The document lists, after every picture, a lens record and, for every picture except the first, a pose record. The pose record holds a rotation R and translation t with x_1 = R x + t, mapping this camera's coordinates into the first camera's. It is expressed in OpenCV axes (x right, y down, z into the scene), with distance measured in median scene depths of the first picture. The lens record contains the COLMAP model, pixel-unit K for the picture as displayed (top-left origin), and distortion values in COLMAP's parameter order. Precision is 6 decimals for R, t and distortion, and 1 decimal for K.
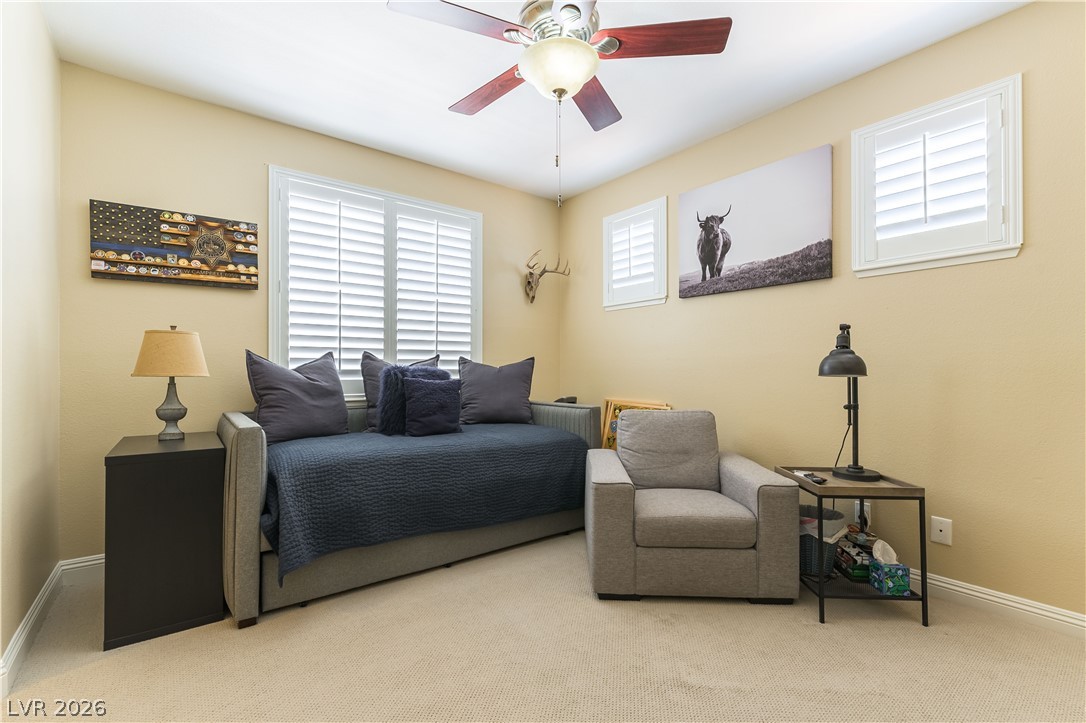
lens RADIAL K [[470.9, 0, 544.2], [0, 470.9, 366.3], [0, 0, 1]] dist [0.003057, -0.000688]
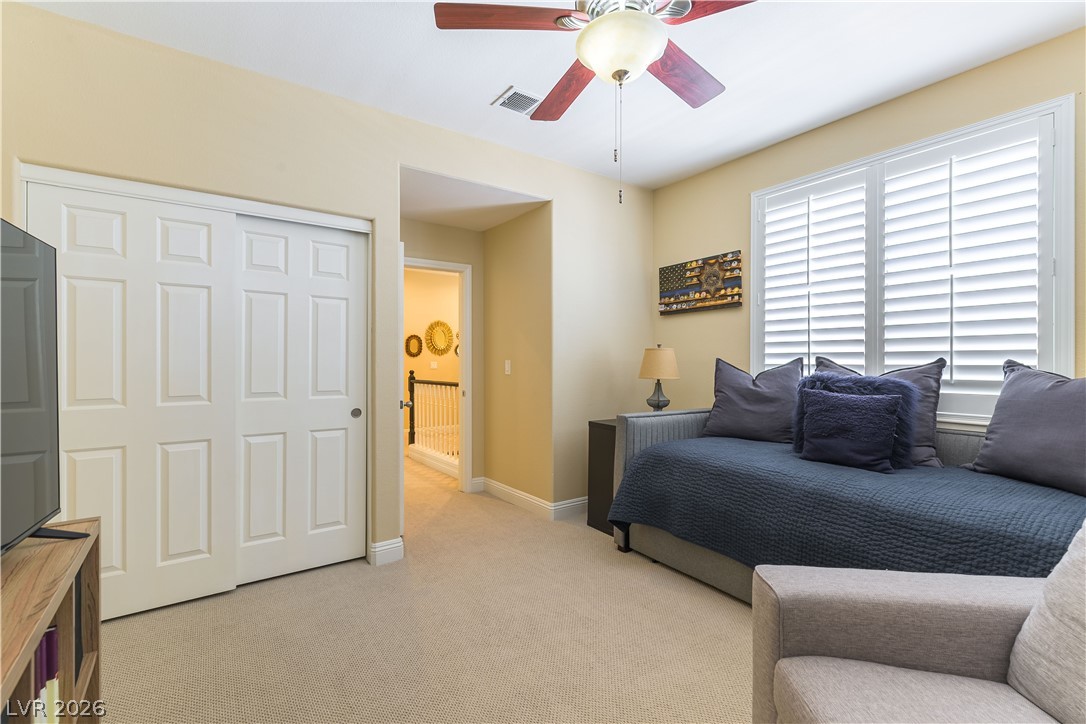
lens RADIAL K [[470.9, 0, 535.9], [0, 470.9, 363.7], [0, 0, 1]] dist [0.003057, -0.000688]
pose [[-0.054857, -0.005139, -0.998481, 0.599510], [-0.008802, 0.999950, -0.004663, -0.011256], [0.998455, 0.008533, -0.054900, 0.583377]]
